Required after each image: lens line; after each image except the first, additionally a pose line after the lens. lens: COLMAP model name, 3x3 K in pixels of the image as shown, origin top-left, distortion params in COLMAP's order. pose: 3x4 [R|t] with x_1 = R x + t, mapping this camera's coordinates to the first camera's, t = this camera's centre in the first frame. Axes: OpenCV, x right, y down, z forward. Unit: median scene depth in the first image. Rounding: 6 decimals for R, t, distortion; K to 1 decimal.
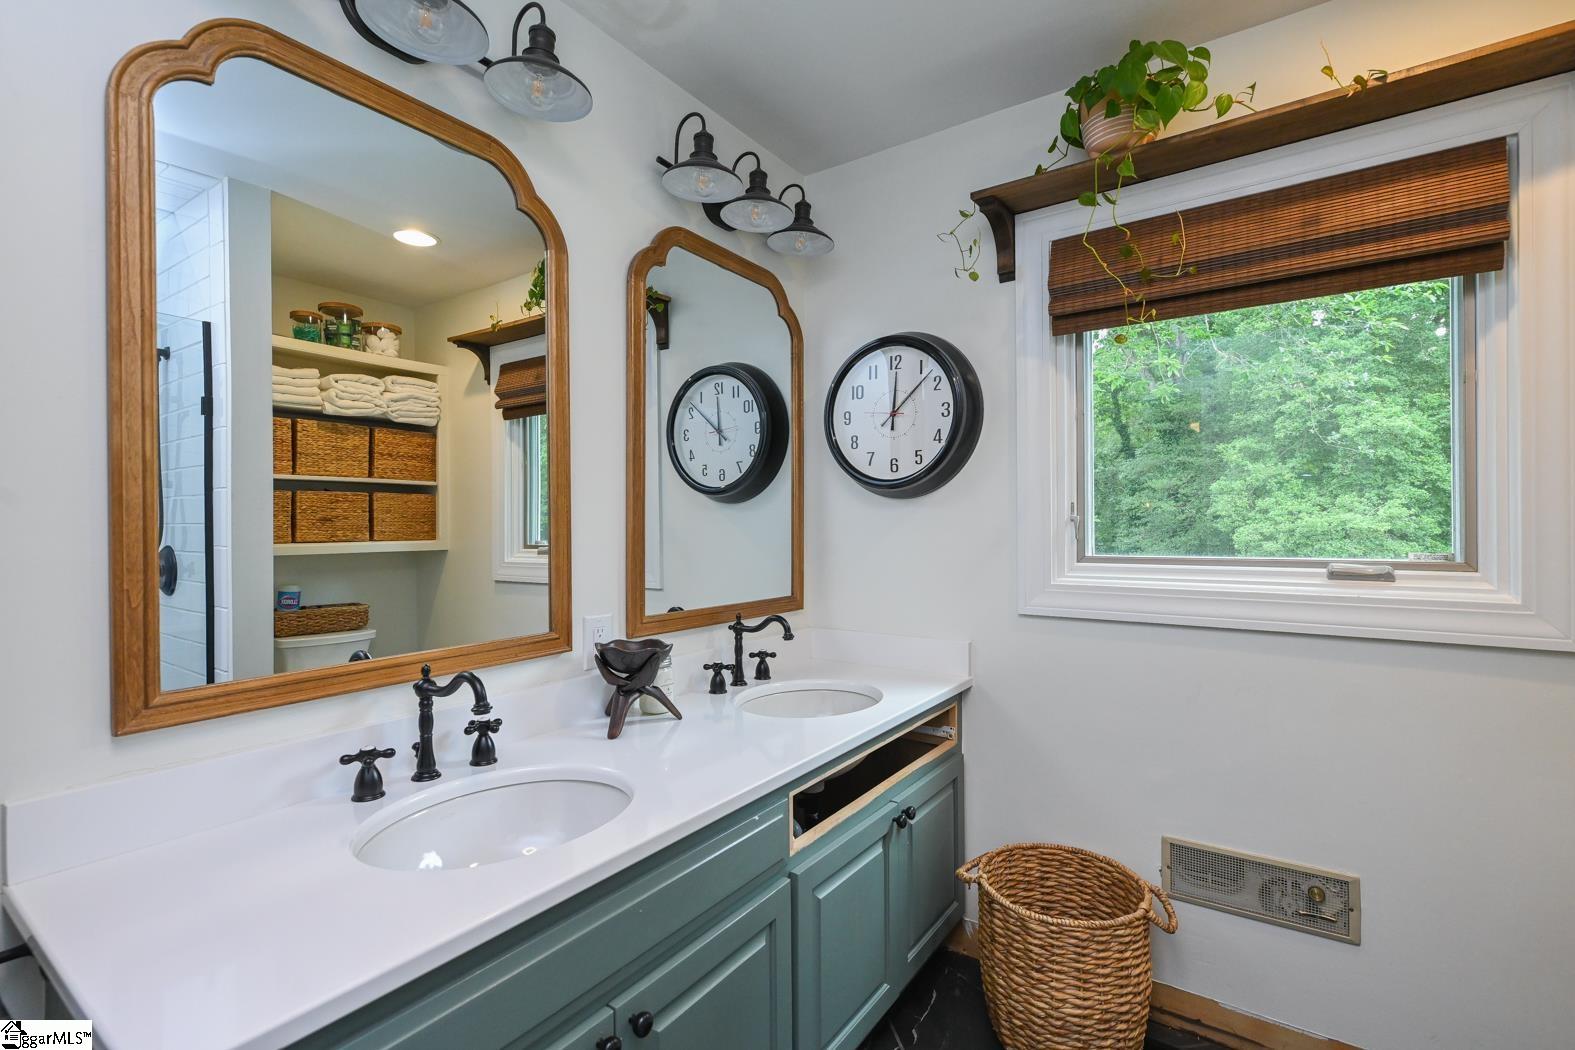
lens RADIAL K [[712.3, 0, 784.9], [0, 712.3, 525.9], [0, 0, 1]] dist [-0.005651, 0.000428]
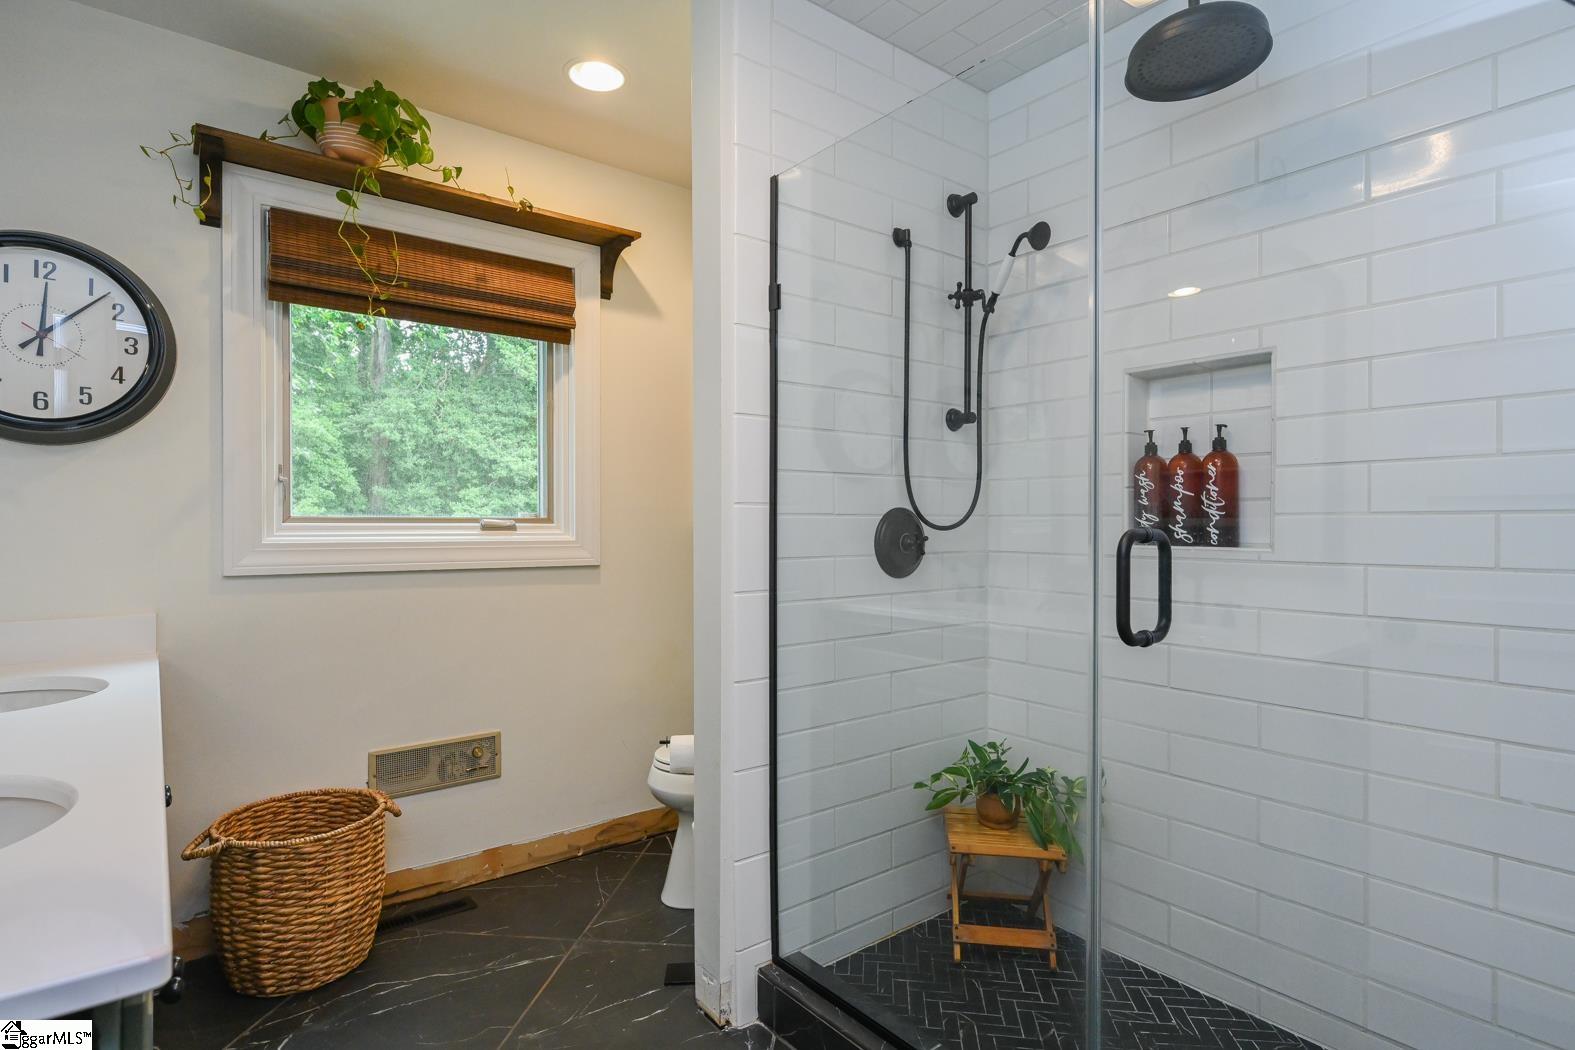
lens RADIAL K [[802.9, 0, 783.3], [0, 802.9, 528.1], [0, 0, 1]] dist [-0.003954, -0.000396]
pose [[0.284987, 0.003915, 0.958523, -0.519942], [-0.002208, 0.999992, -0.003428, 0.063937], [-0.958529, -0.001139, 0.284993, -0.035596]]
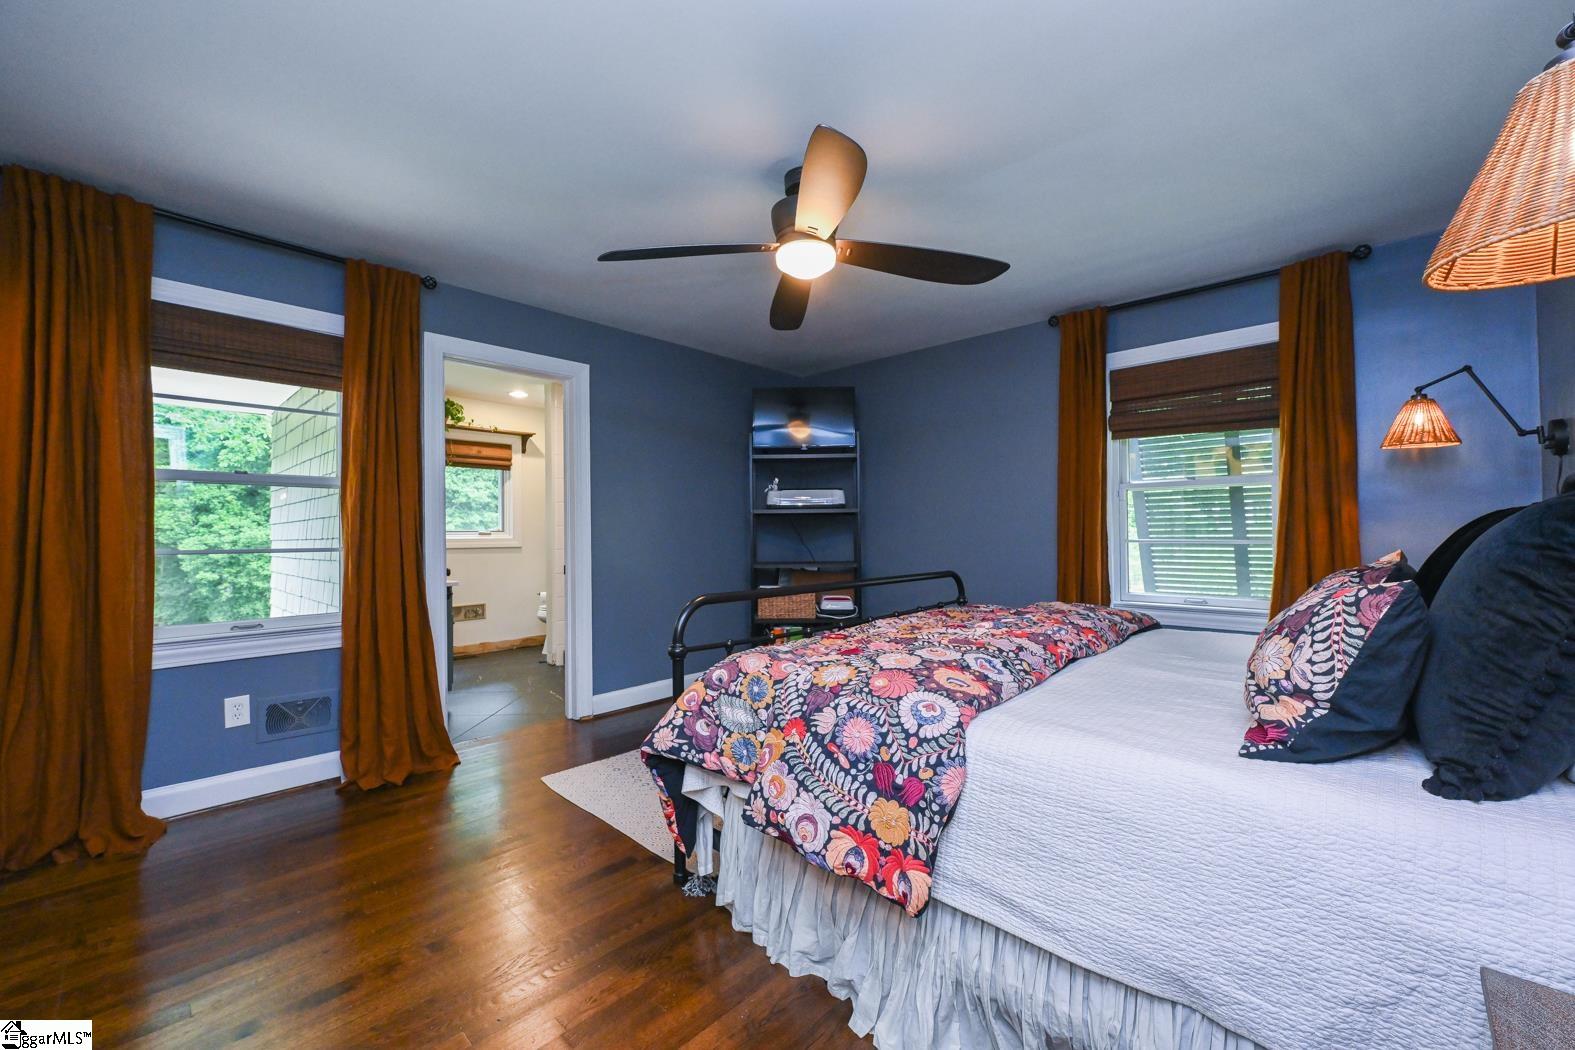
lens RADIAL K [[626.6, 0, 787.9], [0, 626.6, 525.2], [0, 0, 1]] dist [0.003050, 0.000086]
pose [[0.137464, 0.021907, 0.990264, -2.290235], [0.007599, 0.999703, -0.023170, 0.100550], [-0.990478, 0.010710, 0.137257, -1.141478]]
